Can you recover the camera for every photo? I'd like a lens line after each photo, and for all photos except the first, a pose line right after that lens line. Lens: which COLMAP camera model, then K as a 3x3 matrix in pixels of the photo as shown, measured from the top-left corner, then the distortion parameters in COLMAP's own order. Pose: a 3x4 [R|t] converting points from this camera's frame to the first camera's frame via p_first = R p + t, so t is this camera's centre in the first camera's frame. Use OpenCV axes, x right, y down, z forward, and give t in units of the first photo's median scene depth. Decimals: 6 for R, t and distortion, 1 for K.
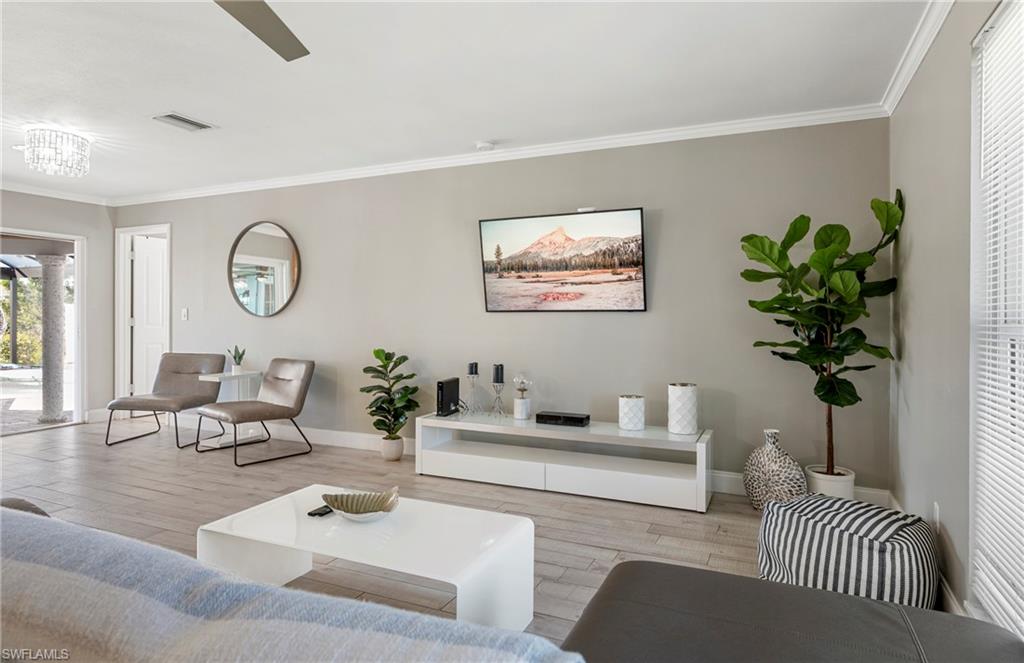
lens RADIAL K [[605.3, 0, 512.0], [0, 605.3, 331.5], [0, 0, 1]] dist [-0.002582, -0.000783]
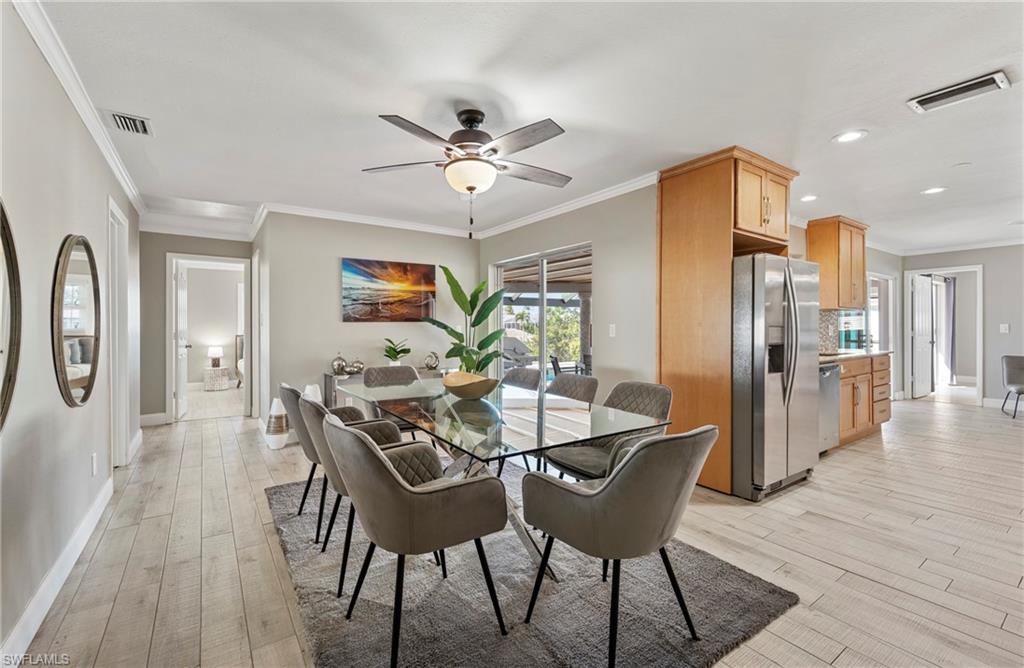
lens RADIAL K [[445.9, 0, 517.3], [0, 445.9, 322.4], [0, 0, 1]] dist [-0.000524, -0.000304]
pose [[0.860482, -0.008632, -0.509408, -1.339202], [-0.013050, 0.999155, -0.038975, 0.019081], [0.509314, 0.040185, 0.859642, -0.630890]]
